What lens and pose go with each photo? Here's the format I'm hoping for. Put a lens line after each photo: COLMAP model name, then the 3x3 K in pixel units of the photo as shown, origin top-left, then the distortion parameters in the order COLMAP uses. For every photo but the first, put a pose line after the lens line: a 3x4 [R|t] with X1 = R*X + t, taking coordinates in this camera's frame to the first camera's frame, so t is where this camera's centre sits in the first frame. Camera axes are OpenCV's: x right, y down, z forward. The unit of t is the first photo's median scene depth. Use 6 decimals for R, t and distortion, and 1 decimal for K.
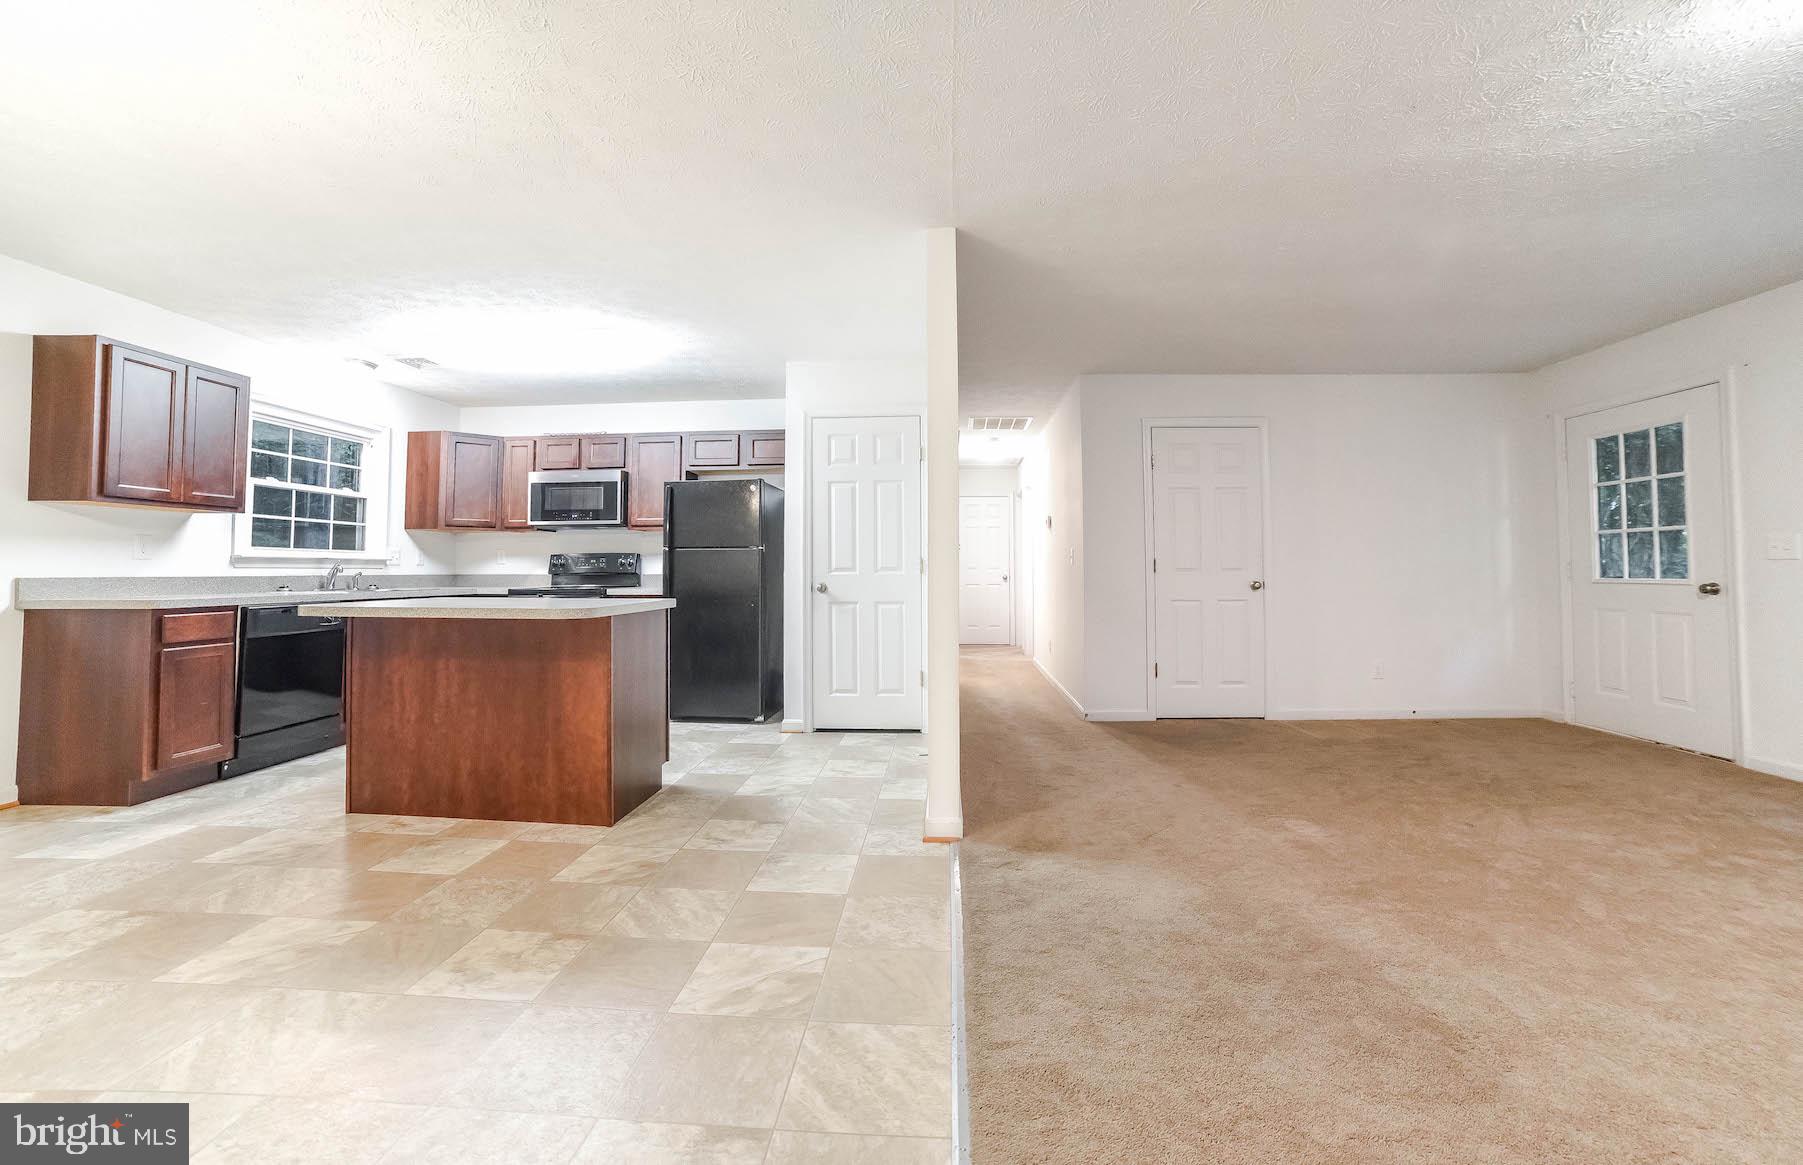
lens RADIAL K [[743.4, 0, 913.6], [0, 743.4, 544.8], [0, 0, 1]] dist [-0.037770, 0.010271]
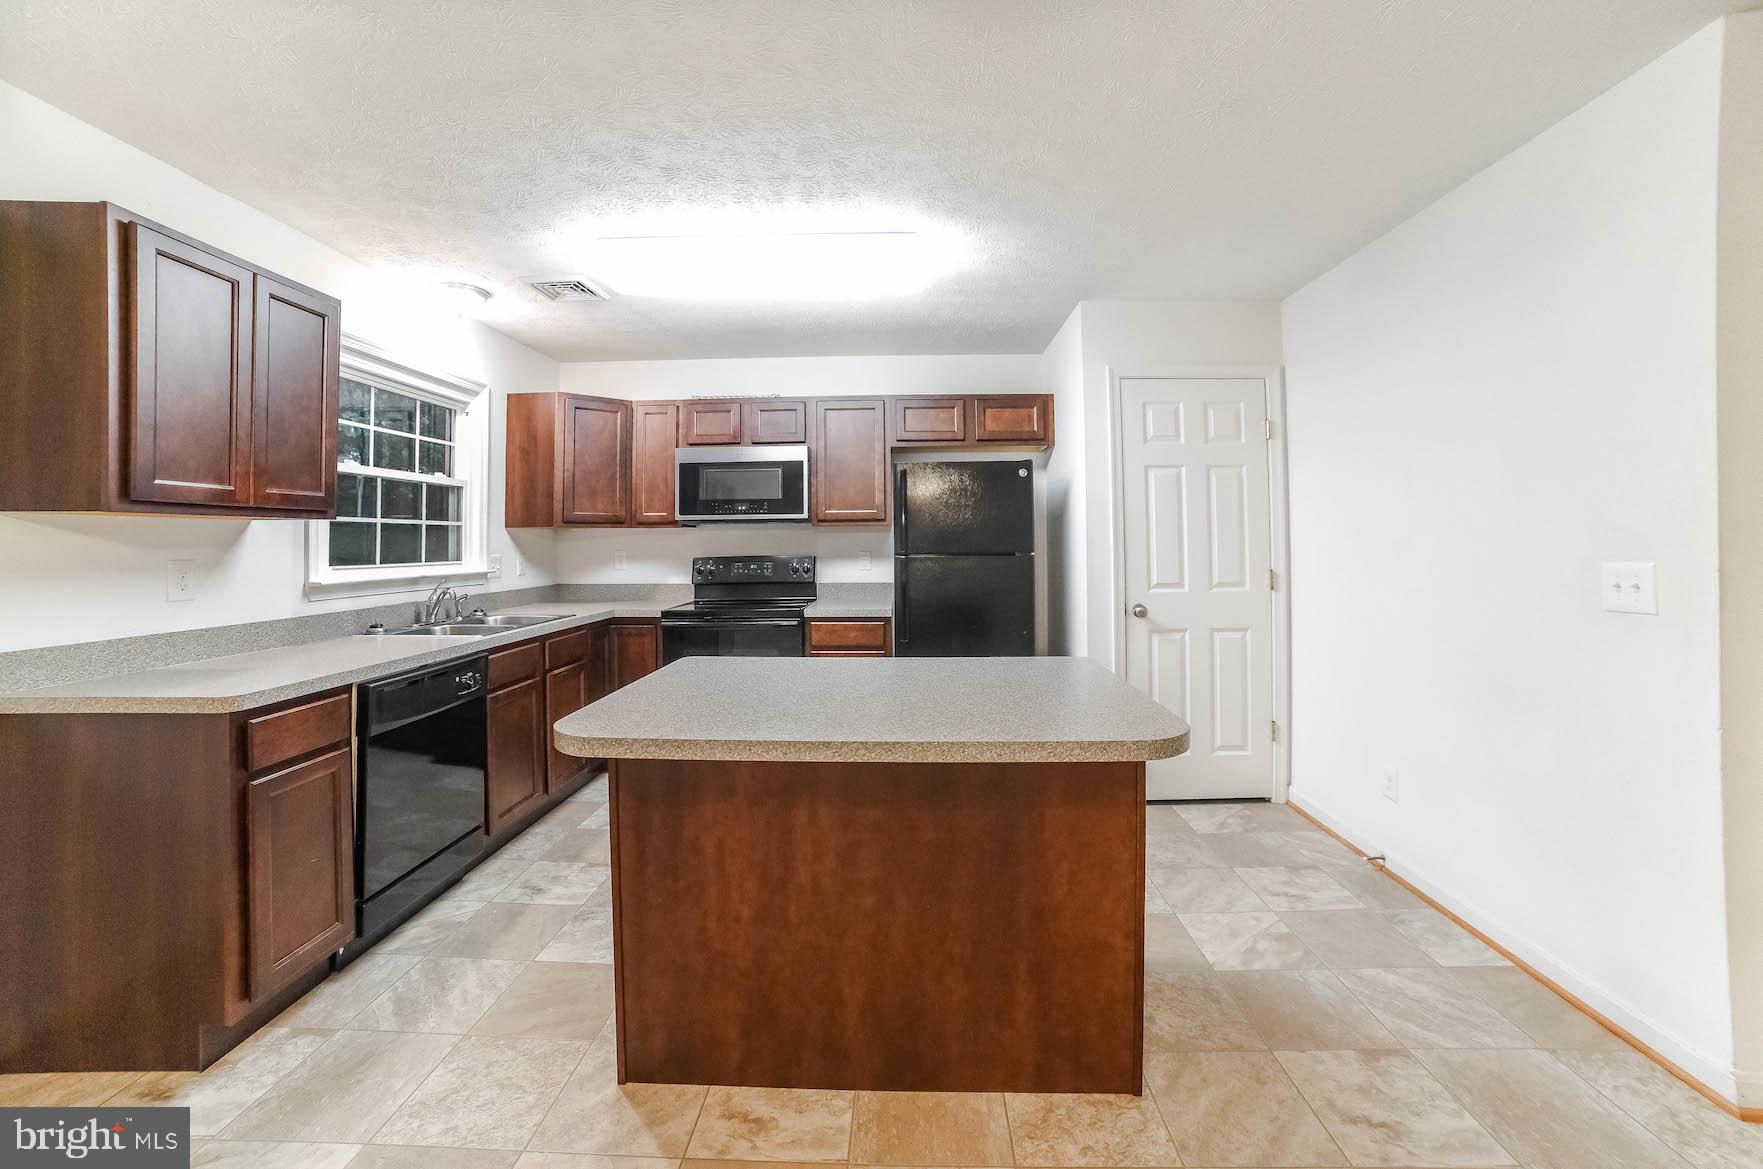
lens RADIAL K [[732.6, 0, 910.9], [0, 732.6, 529.5], [0, 0, 1]] dist [-0.057925, 0.012584]
pose [[0.998298, -0.005918, 0.058018, -0.400617], [0.004751, 0.999784, 0.020220, -0.038605], [-0.058125, -0.019910, 0.998111, 0.314305]]
